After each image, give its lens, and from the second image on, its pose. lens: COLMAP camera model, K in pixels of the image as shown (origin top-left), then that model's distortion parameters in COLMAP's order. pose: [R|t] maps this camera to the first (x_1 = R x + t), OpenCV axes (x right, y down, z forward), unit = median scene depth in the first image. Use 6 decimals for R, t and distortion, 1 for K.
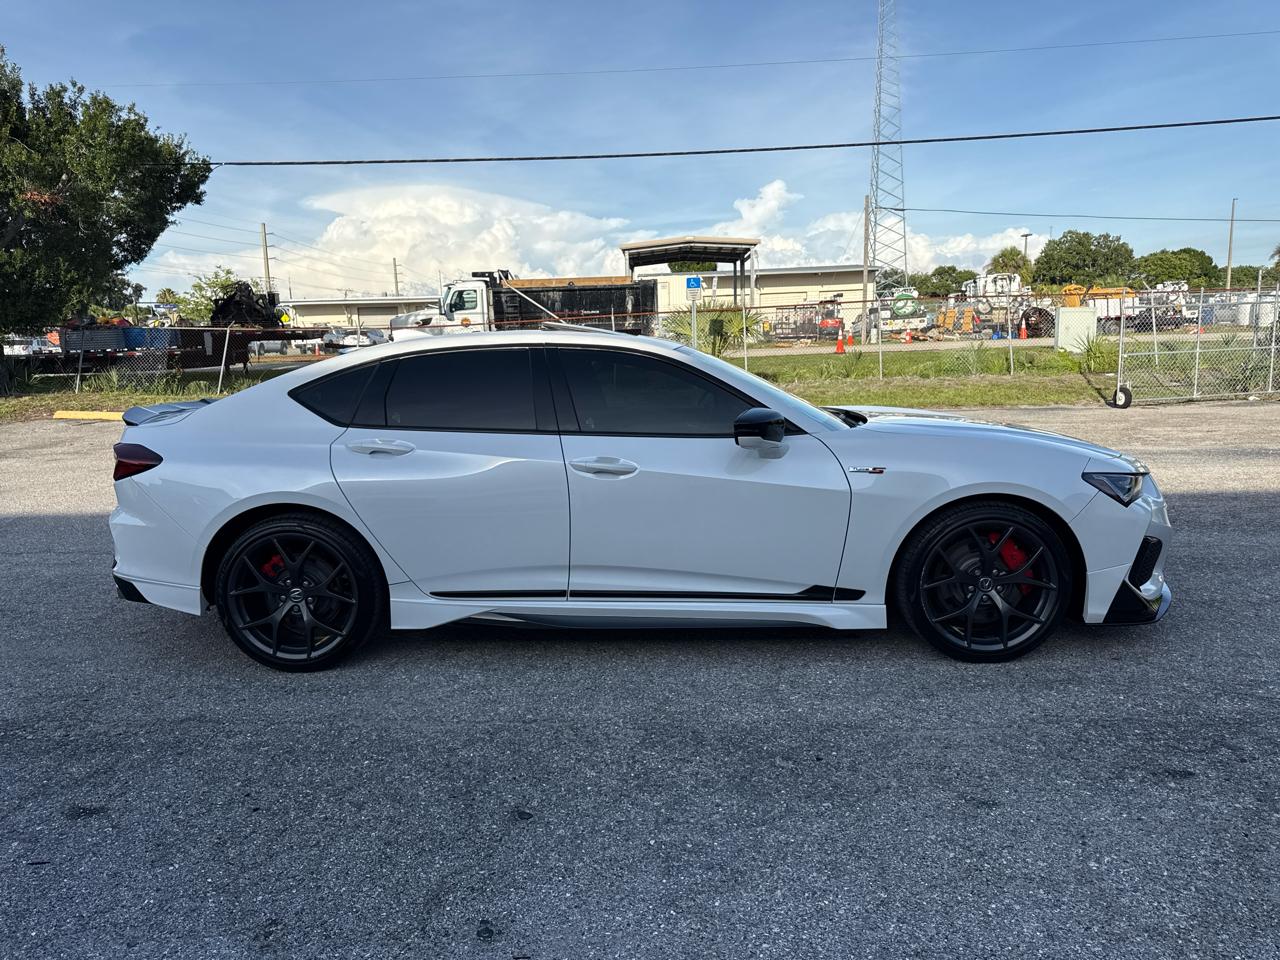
lens RADIAL K [[911.9, 0, 634.5], [0, 911.9, 474.8], [0, 0, 1]] dist [0.012717, -0.016858]
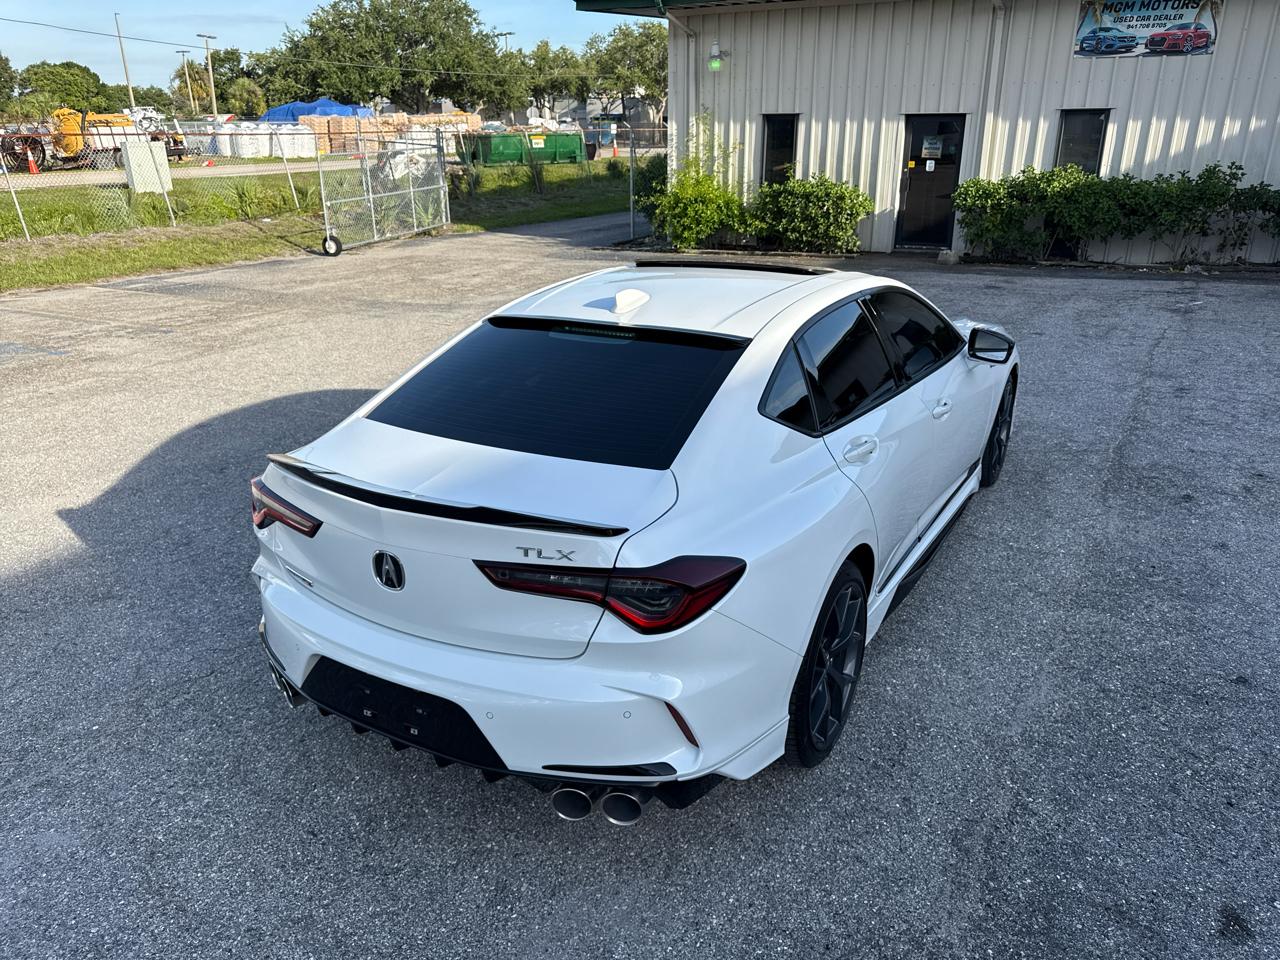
lens RADIAL K [[911.9, 0, 632.9], [0, 911.9, 484.6], [0, 0, 1]] dist [0.012717, -0.016858]
pose [[0.474814, -0.296912, 0.828489, -0.094098], [0.131290, 0.954736, 0.266912, -0.021735], [-0.870238, -0.017961, 0.492304, 0.068927]]
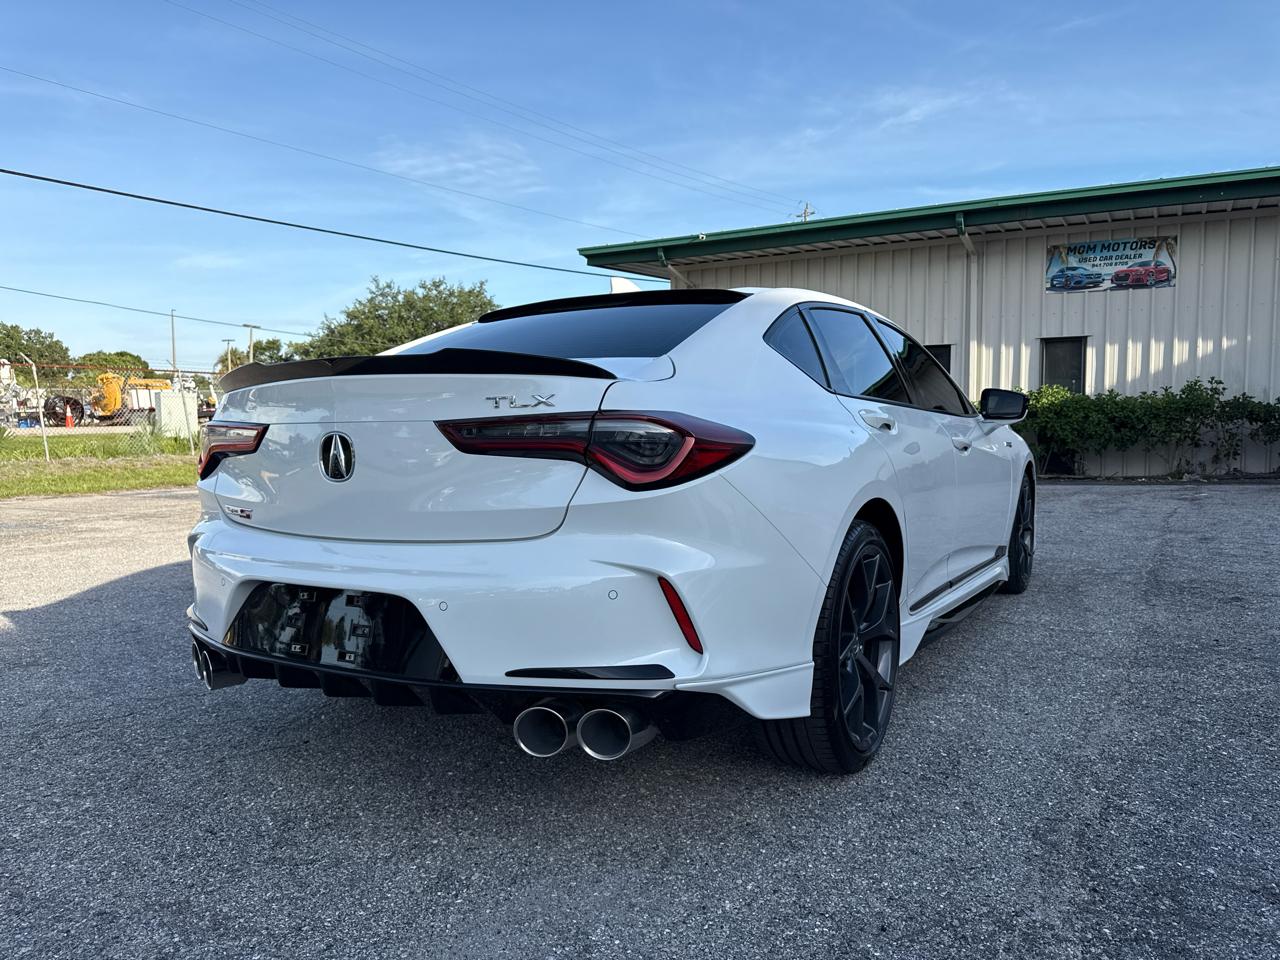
lens RADIAL K [[911.9, 0, 635.9], [0, 911.9, 480.9], [0, 0, 1]] dist [0.012717, -0.016858]
pose [[0.477976, -0.033218, 0.877745, -0.091073], [0.125168, 0.991663, -0.030630, 0.001419], [-0.869409, 0.124506, 0.478149, 0.073084]]
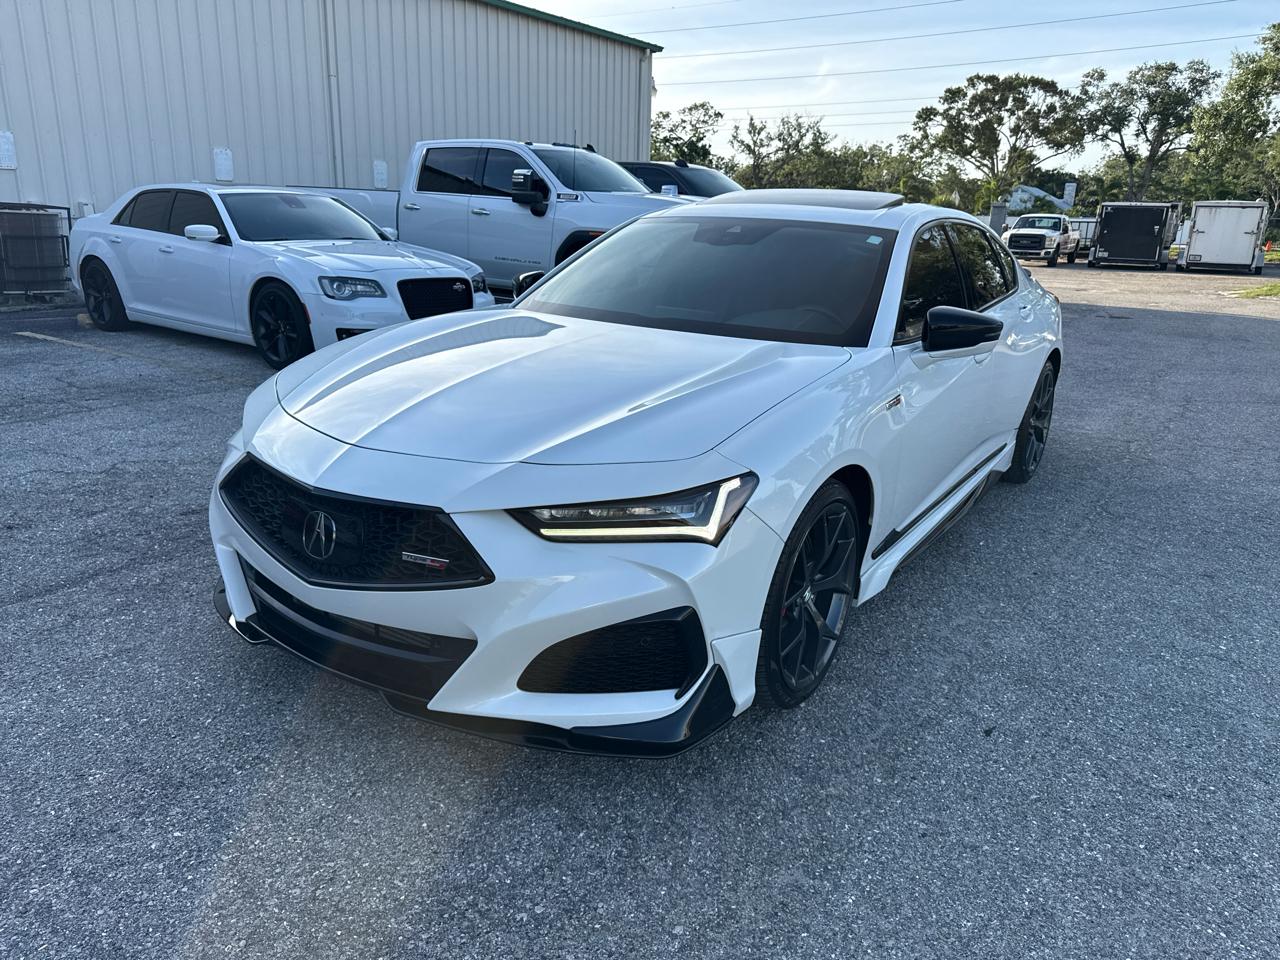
lens RADIAL K [[911.9, 0, 631.9], [0, 911.9, 480.4], [0, 0, 1]] dist [0.012717, -0.016858]
pose [[-0.538943, 0.251338, -0.803971, 0.088824], [-0.136758, 0.915676, 0.377935, -0.023649], [0.831167, 0.313635, -0.459125, 0.144451]]
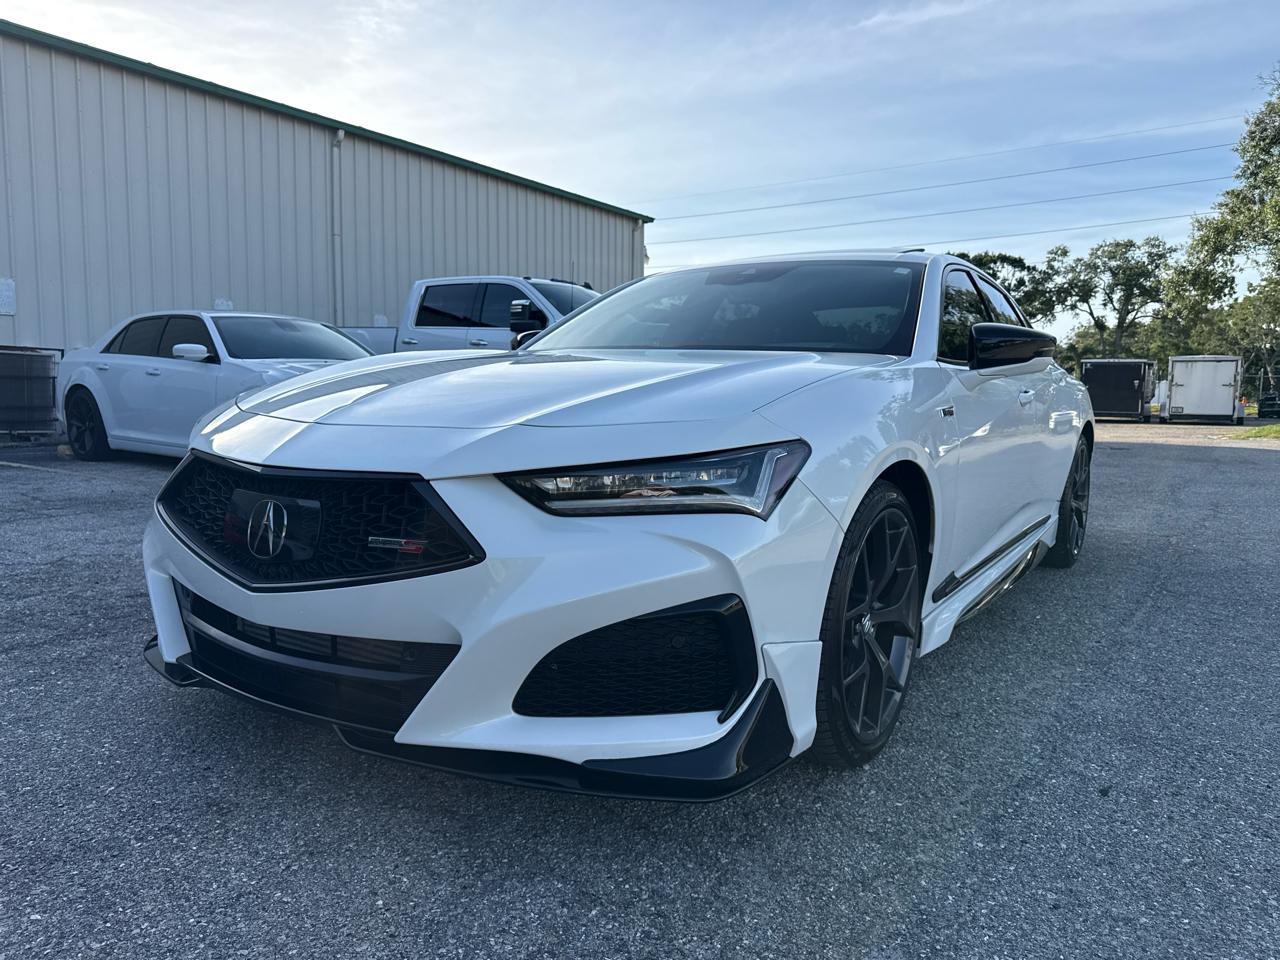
lens RADIAL K [[911.9, 0, 638.3], [0, 911.9, 481.2], [0, 0, 1]] dist [0.012717, -0.016858]
pose [[-0.526379, 0.107172, -0.843469, 0.083255], [-0.127399, 0.970883, 0.202867, -0.011362], [0.840651, 0.214242, -0.497399, 0.141374]]
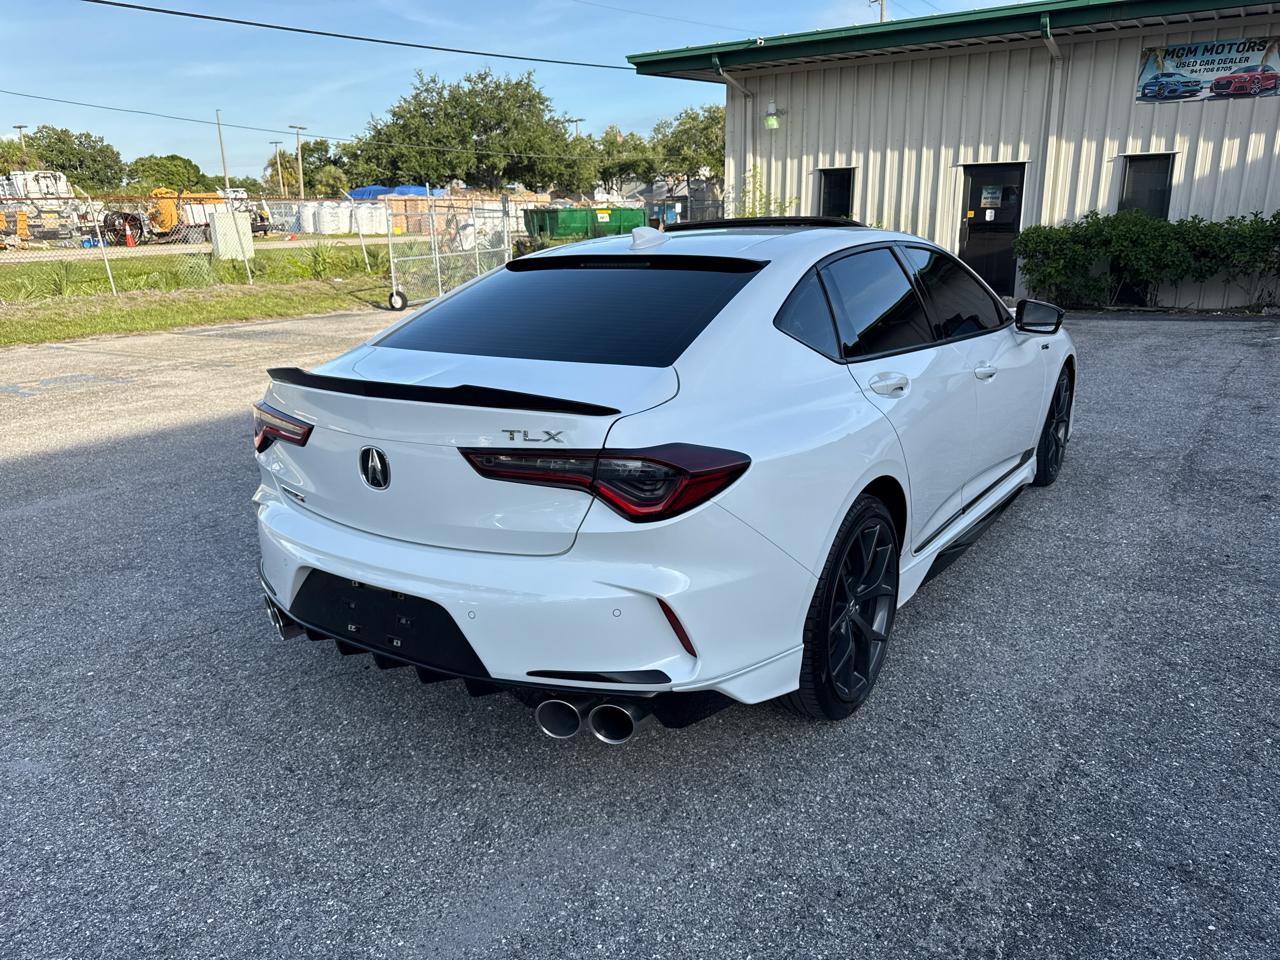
lens RADIAL K [[911.9, 0, 632.1], [0, 911.9, 482.8], [0, 0, 1]] dist [0.012717, -0.016858]
pose [[0.536164, -0.219276, 0.815136, -0.091624], [0.132858, 0.975556, 0.175041, -0.009962], [-0.833593, 0.014447, 0.552191, 0.067479]]
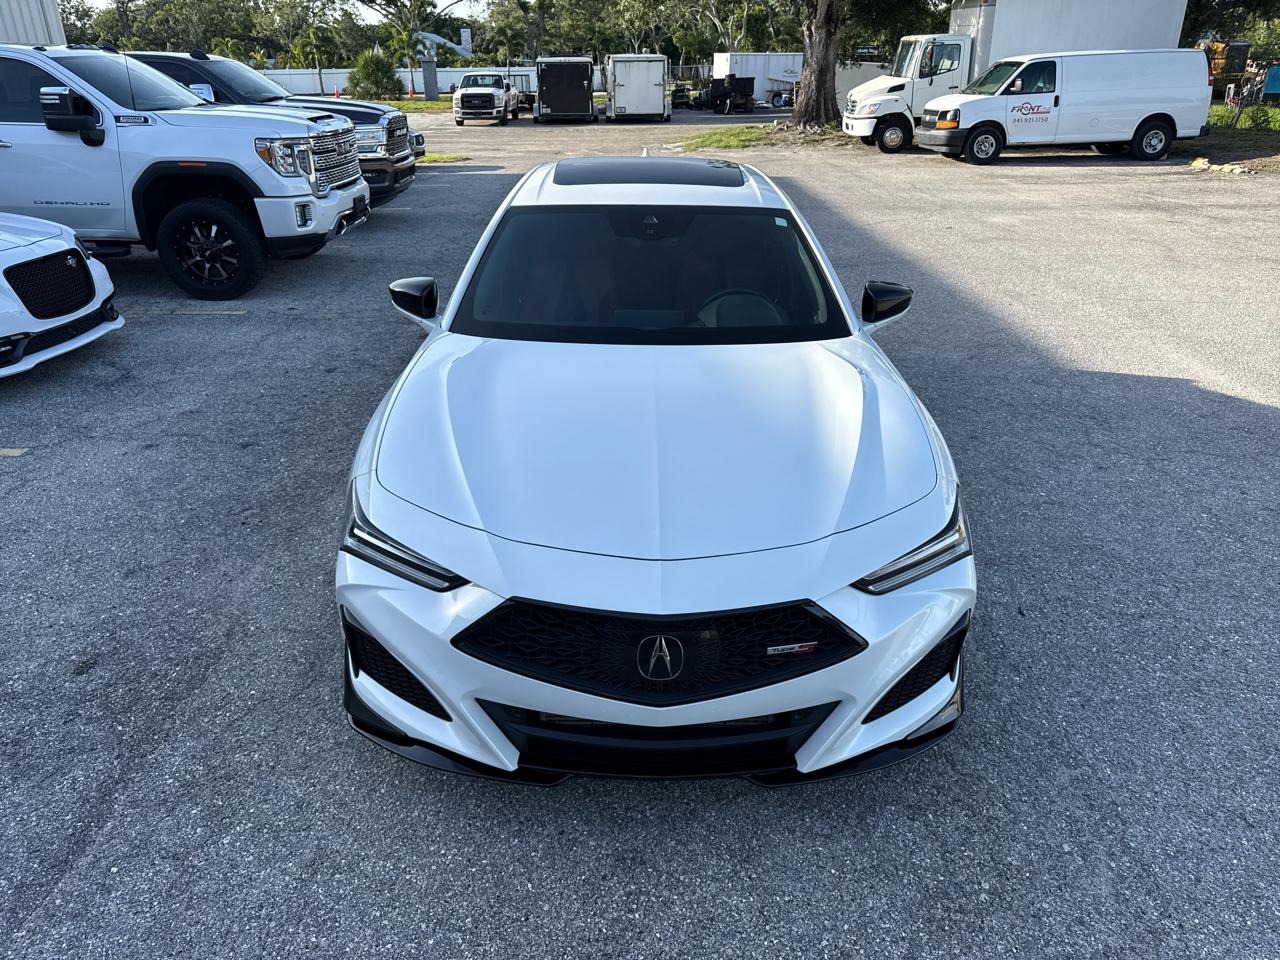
lens RADIAL K [[911.9, 0, 635.8], [0, 911.9, 479.1], [0, 0, 1]] dist [0.012717, -0.016858]
pose [[0.039637, 0.437665, -0.898264, 0.098502], [-0.147435, 0.891692, 0.427958, -0.029319], [0.988277, 0.115473, 0.099871, 0.098635]]
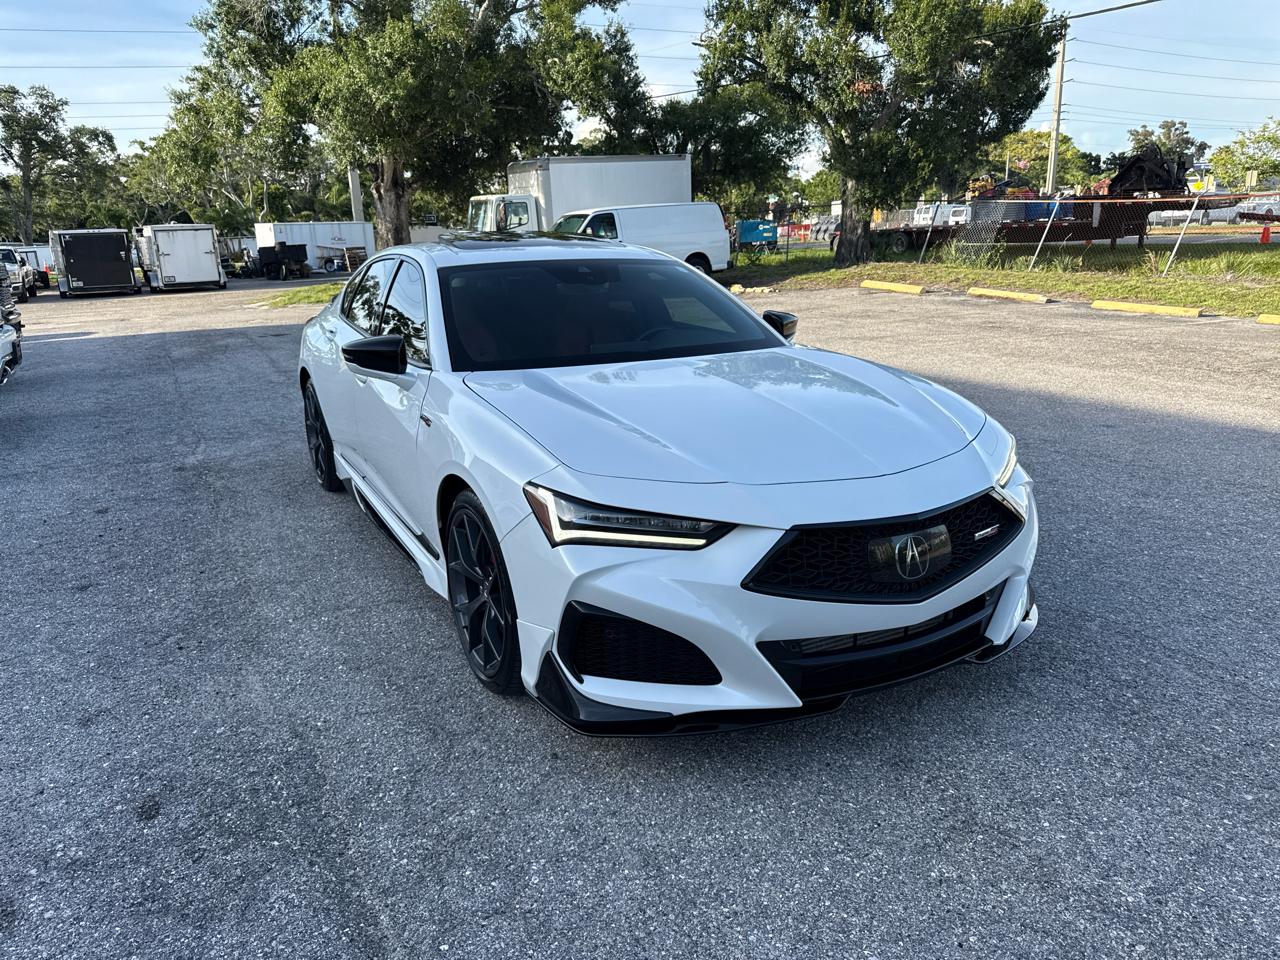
lens RADIAL K [[911.9, 0, 638.0], [0, 911.9, 486.3], [0, 0, 1]] dist [0.012717, -0.016858]
pose [[0.510747, 0.242289, -0.824884, 0.094843], [-0.112988, 0.970062, 0.214972, -0.013309], [0.852274, -0.016594, 0.522832, 0.061199]]
